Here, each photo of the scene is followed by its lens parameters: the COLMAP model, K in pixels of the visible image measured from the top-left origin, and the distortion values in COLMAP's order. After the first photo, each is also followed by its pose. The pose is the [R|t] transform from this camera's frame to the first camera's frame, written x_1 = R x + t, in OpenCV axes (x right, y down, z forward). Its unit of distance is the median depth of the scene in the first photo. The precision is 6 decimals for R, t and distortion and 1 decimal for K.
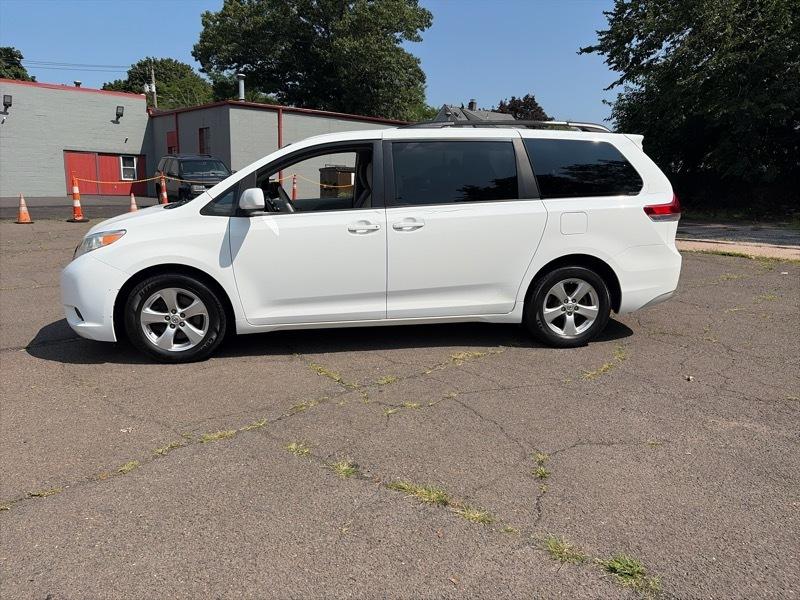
lens RADIAL K [[606.7, 0, 395.0], [0, 606.7, 305.0], [0, 0, 1]] dist [0.033668, -0.023089]
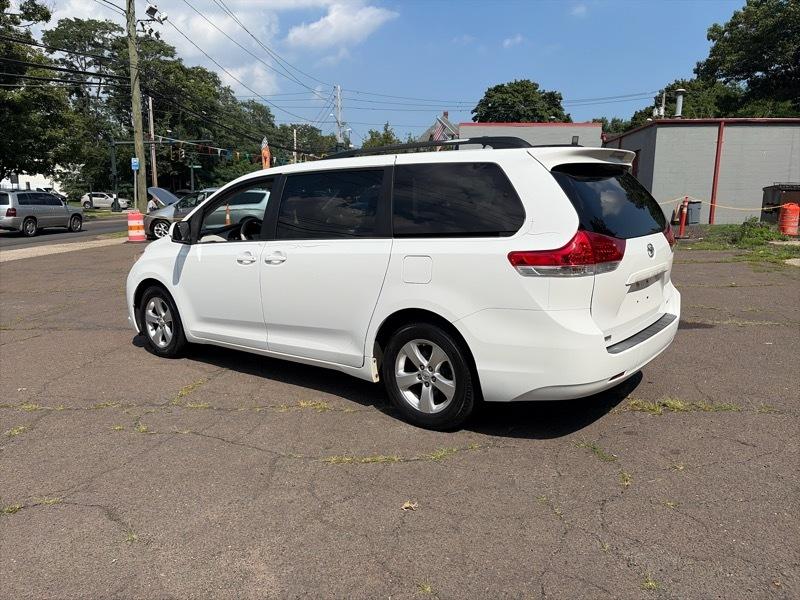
lens RADIAL K [[603.9, 0, 403.4], [0, 603.9, 298.3], [0, 0, 1]] dist [0.036193, -0.022851]
pose [[0.685751, 0.104134, -0.720348, 0.814345], [-0.135980, 0.990616, 0.013755, -0.101354], [0.715021, 0.088521, 0.693477, 0.434921]]
